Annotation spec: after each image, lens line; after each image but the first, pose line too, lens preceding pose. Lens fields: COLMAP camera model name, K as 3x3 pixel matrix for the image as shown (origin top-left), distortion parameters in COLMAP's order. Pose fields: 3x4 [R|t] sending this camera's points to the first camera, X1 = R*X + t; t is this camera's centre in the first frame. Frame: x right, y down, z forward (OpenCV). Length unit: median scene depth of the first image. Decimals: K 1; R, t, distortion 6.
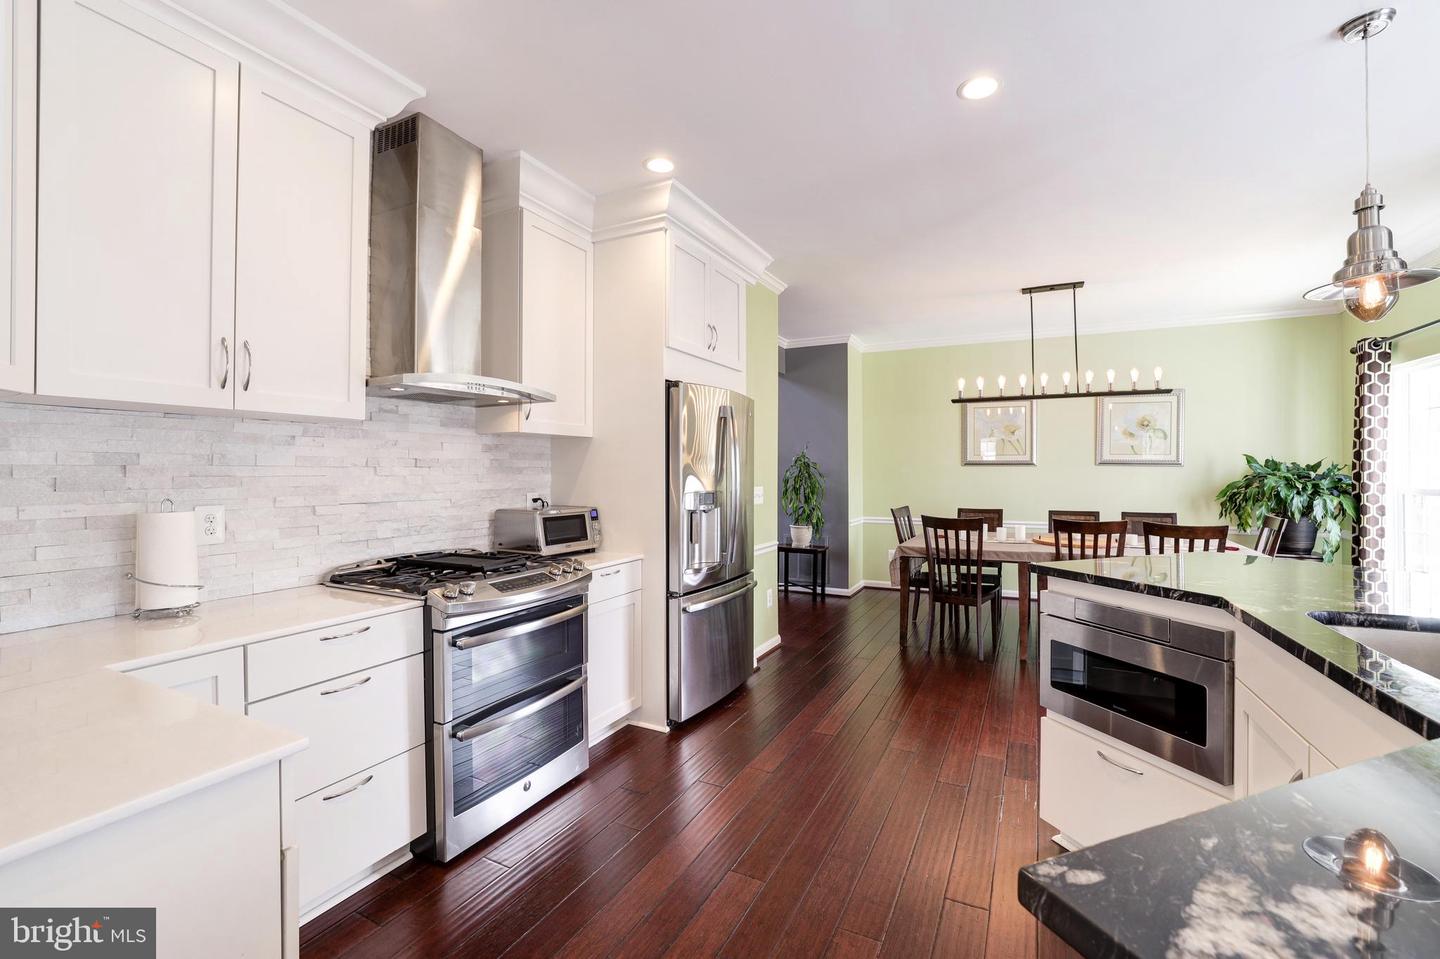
lens RADIAL K [[624.9, 0, 718.7], [0, 624.9, 468.7], [0, 0, 1]] dist [-0.047373, 0.016375]
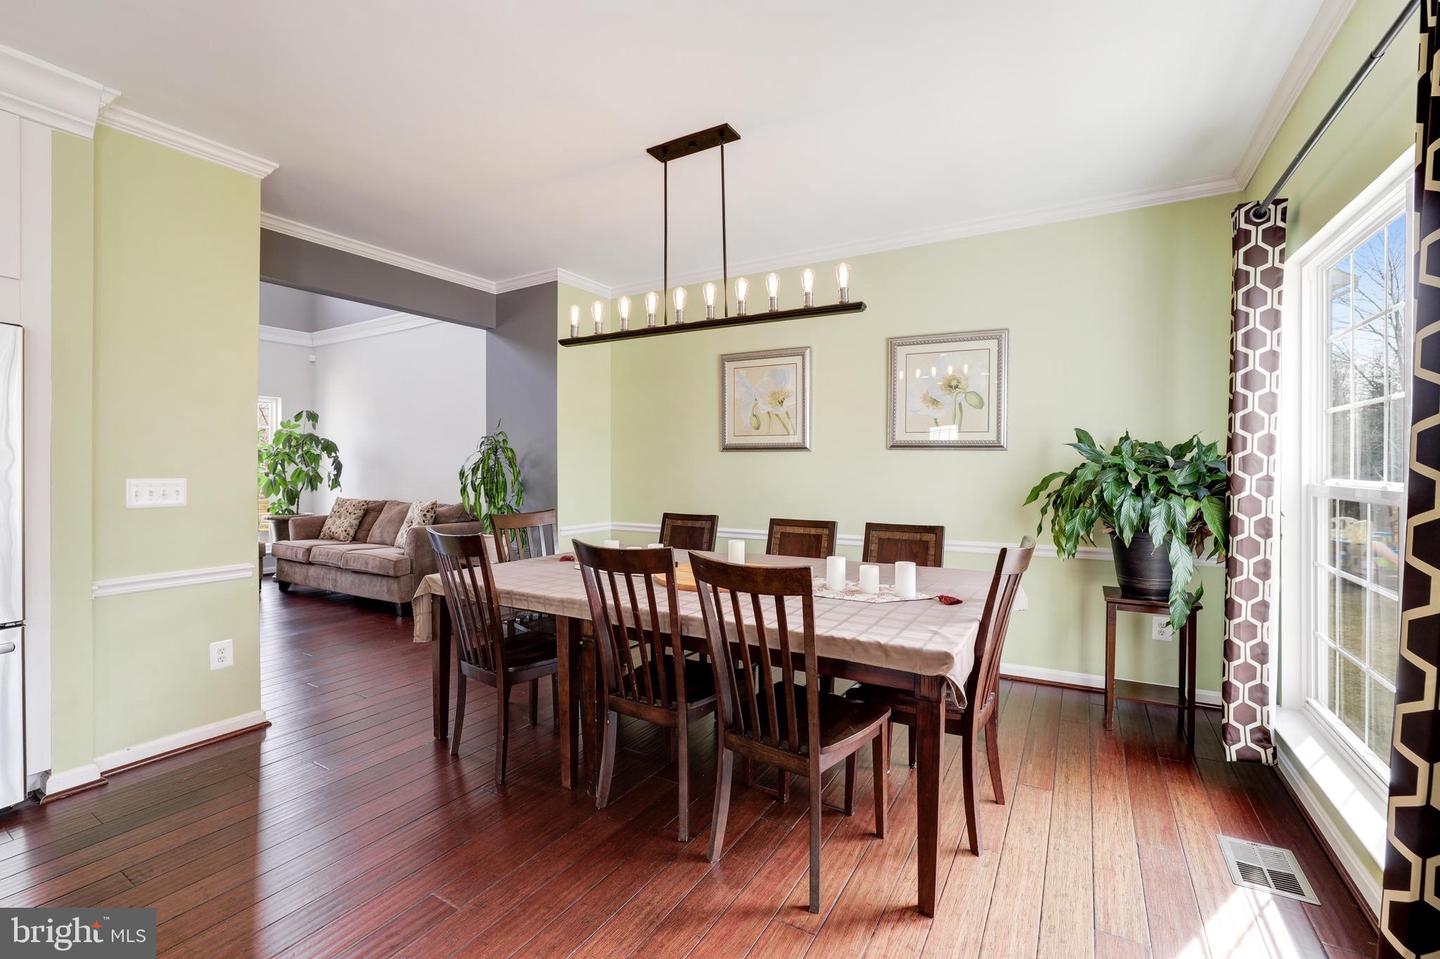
lens RADIAL K [[624.9, 0, 719.3], [0, 624.9, 470.1], [0, 0, 1]] dist [-0.047373, 0.016375]
pose [[0.997882, 0.002058, -0.065017, 0.698699], [-0.001438, 0.999953, 0.009579, 0.015639], [0.065034, -0.009465, 0.997838, 0.468770]]
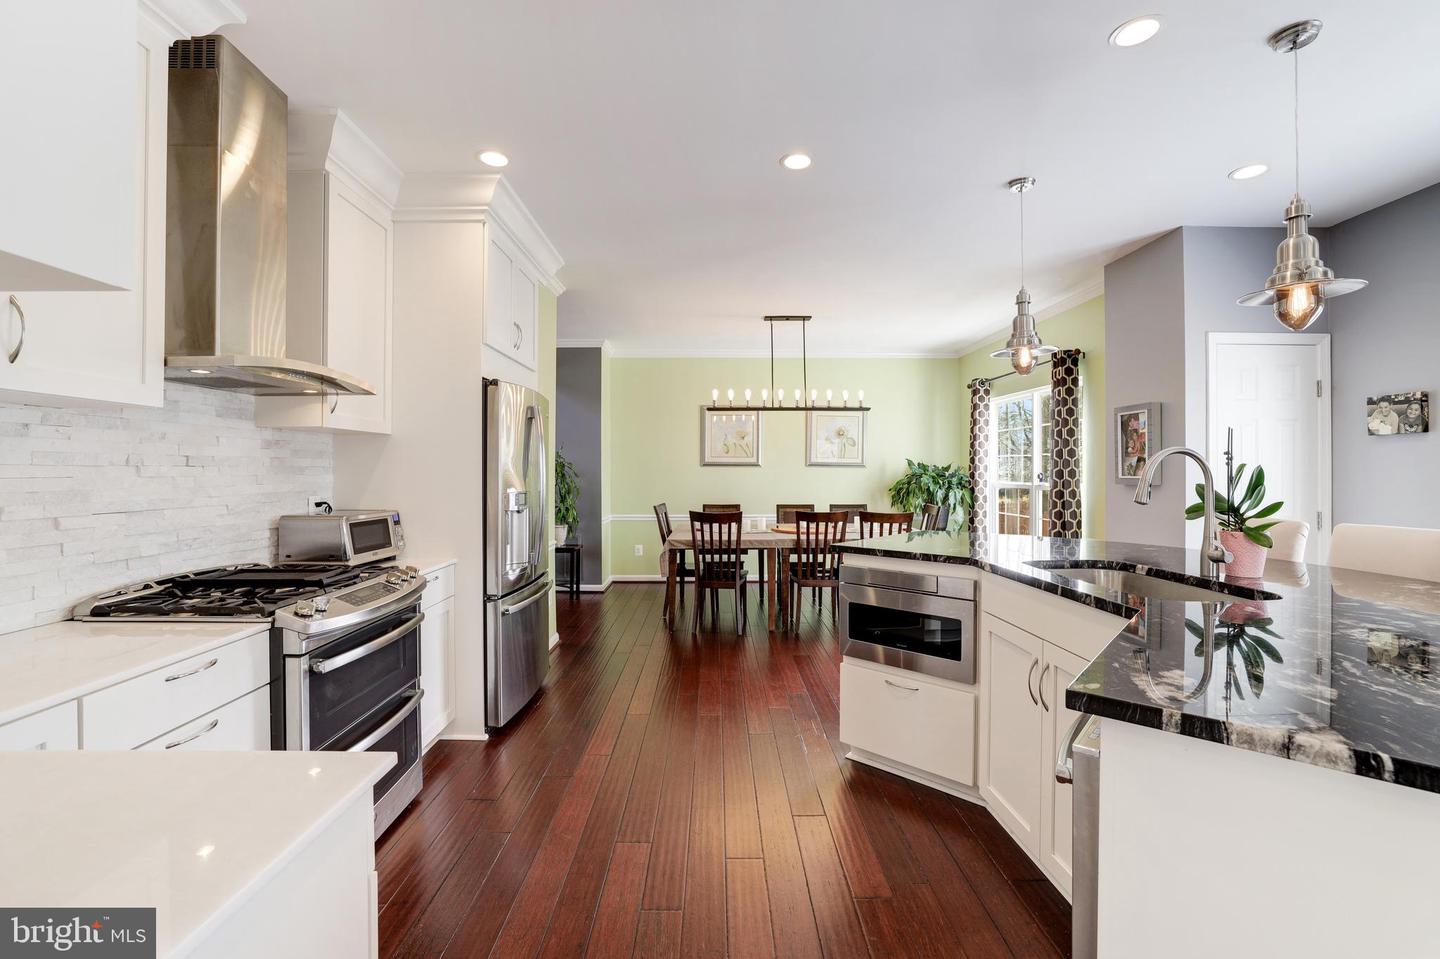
lens RADIAL K [[624.9, 0, 719.0], [0, 624.9, 470.4], [0, 0, 1]] dist [-0.047373, 0.016375]
pose [[0.887495, 0.001463, 0.460815, -0.155528], [-0.002949, 0.999993, 0.002505, -0.000952], [-0.460808, -0.003582, 0.887493, -0.019321]]
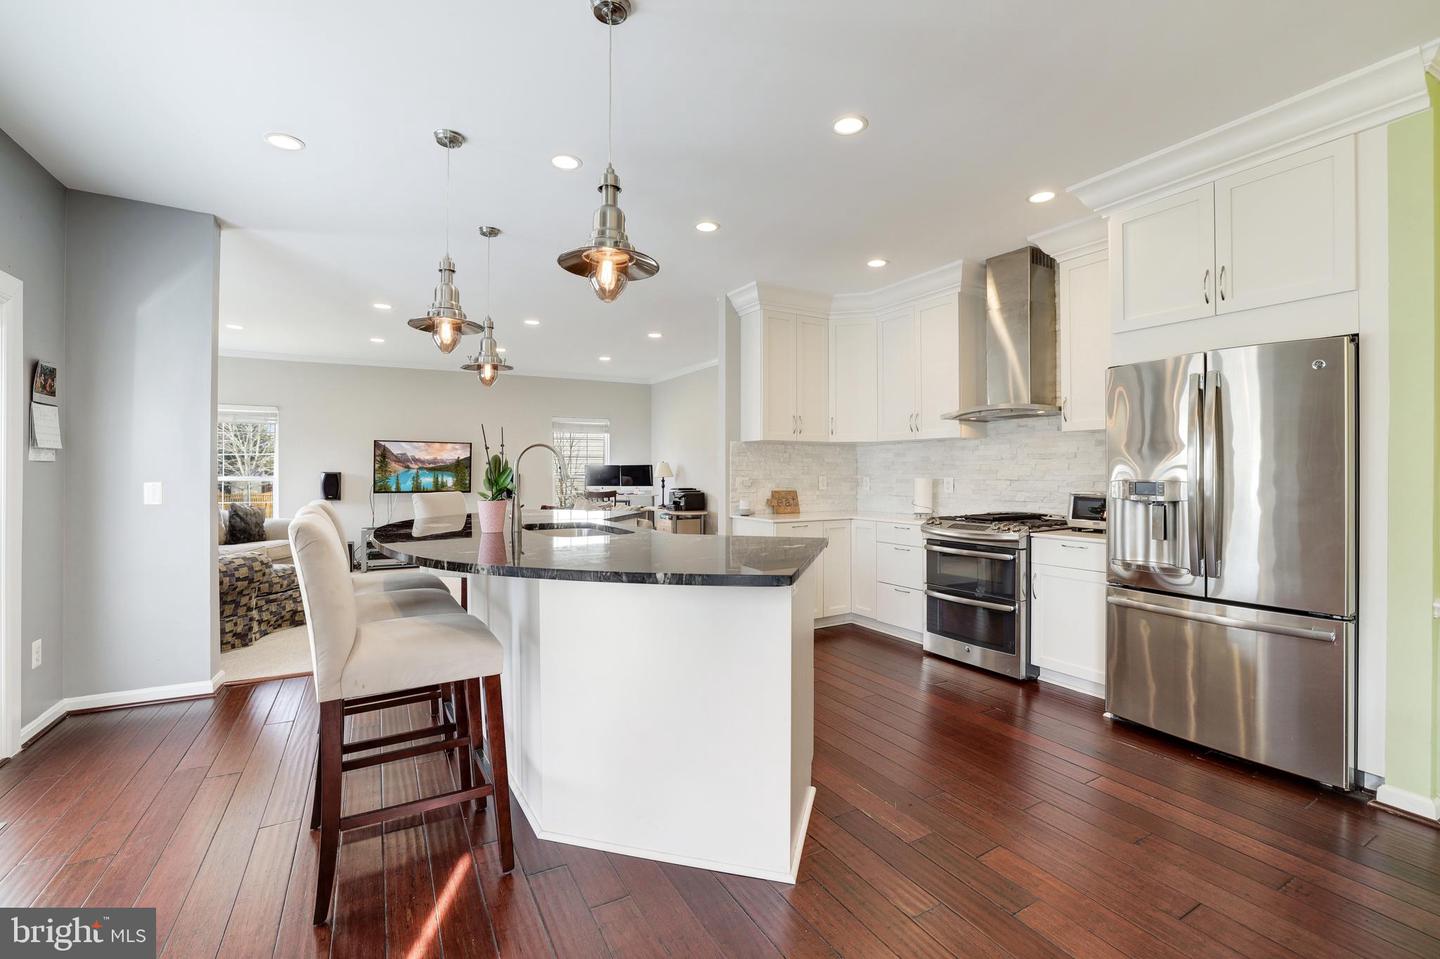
lens RADIAL K [[624.9, 0, 714.7], [0, 624.9, 469.4], [0, 0, 1]] dist [-0.047373, 0.016375]
pose [[-0.558553, 0.001661, -0.829468, 0.840485], [0.006243, 0.999978, -0.002201, 0.014733], [0.829446, -0.006408, -0.558551, 0.786980]]
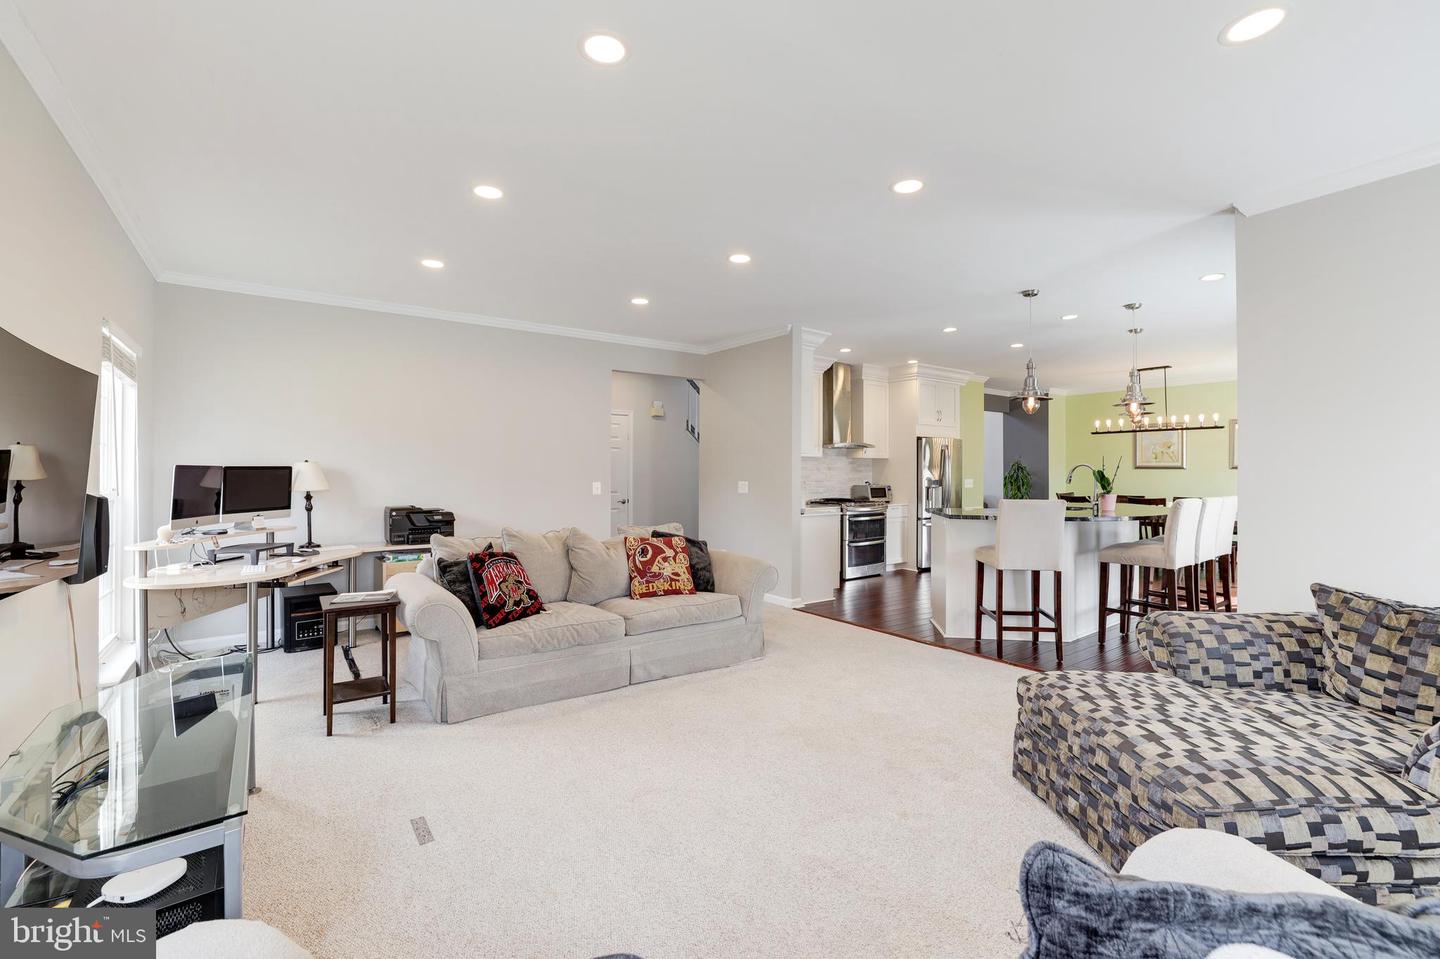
lens RADIAL K [[624.9, 0, 711.7], [0, 624.9, 468.6], [0, 0, 1]] dist [-0.047373, 0.016375]
pose [[0.885393, 0.002162, -0.464839, 0.277870], [-0.002516, 0.999997, -0.000142, -0.005248], [0.464837, 0.001296, 0.885395, -1.298746]]
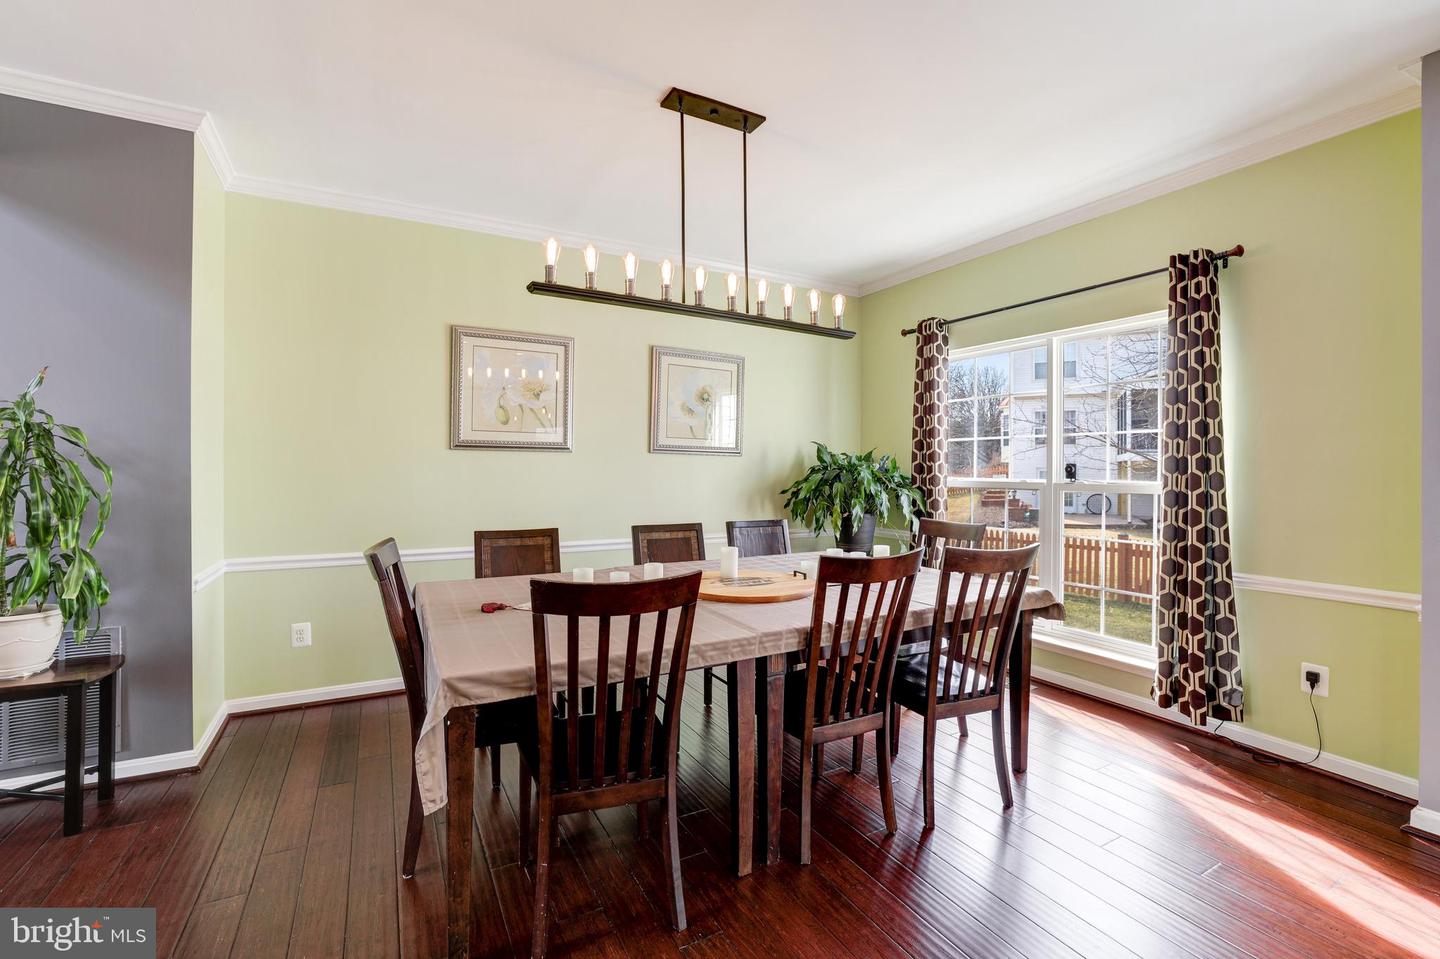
lens RADIAL K [[624.9, 0, 720.6], [0, 624.9, 471.3], [0, 0, 1]] dist [-0.047373, 0.016375]
pose [[0.562216, 0.000945, 0.826990, 0.121939], [-0.008212, 0.999956, 0.004441, 0.016993], [-0.826949, -0.009288, 0.562200, 0.797373]]
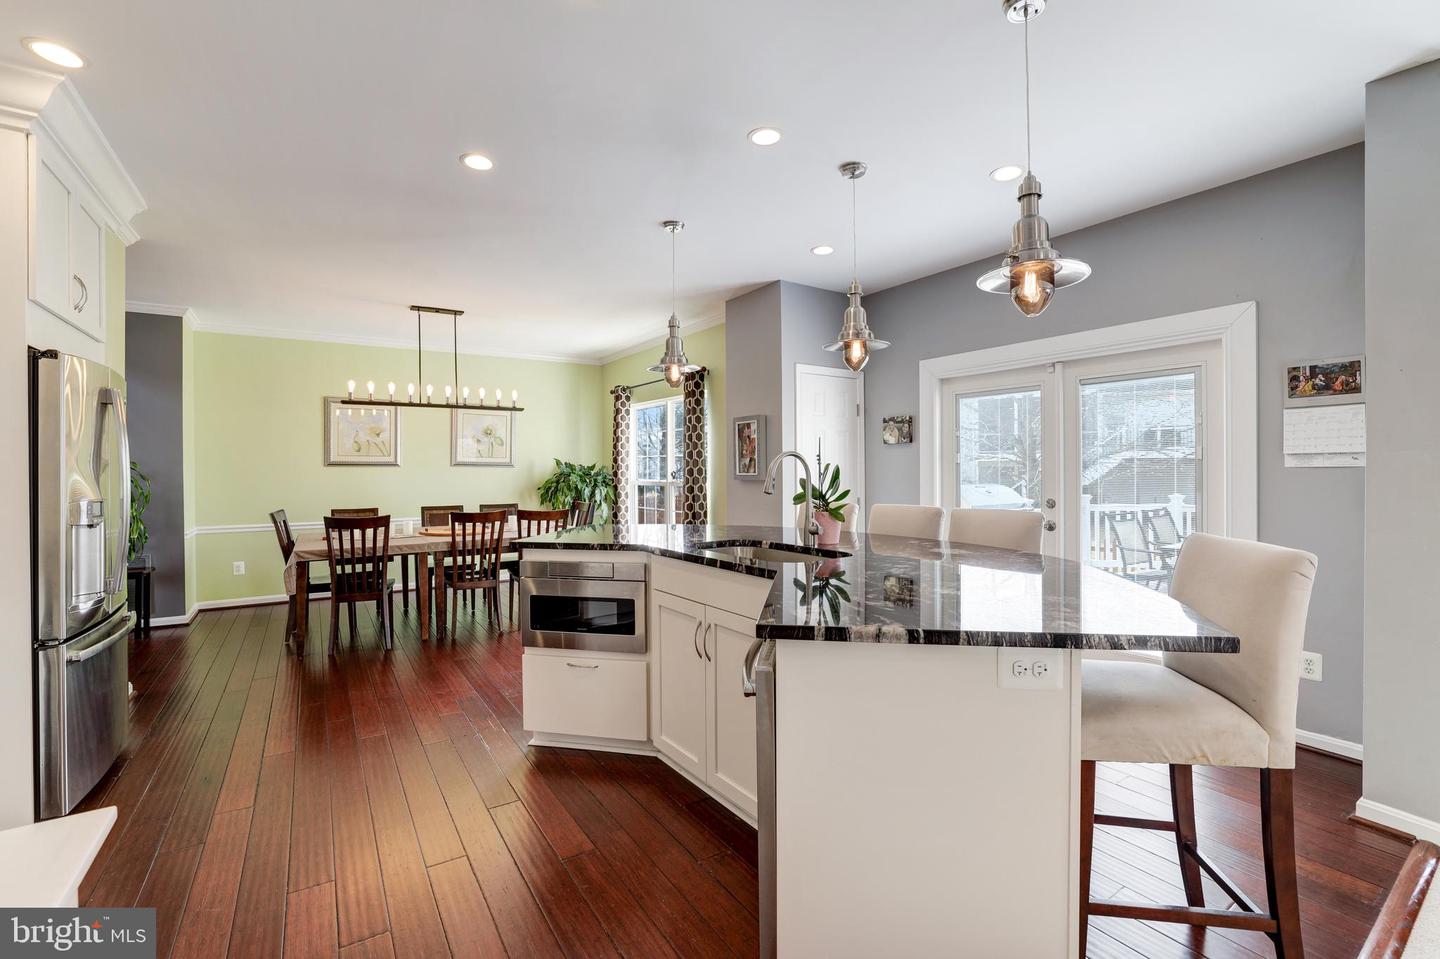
lens RADIAL K [[624.9, 0, 716.1], [0, 624.9, 470.8], [0, 0, 1]] dist [-0.047373, 0.016375]
pose [[0.495415, -0.004107, 0.868647, -0.227243], [0.001398, 0.999991, 0.003930, -0.000989], [-0.868655, -0.000733, 0.495417, -0.019430]]
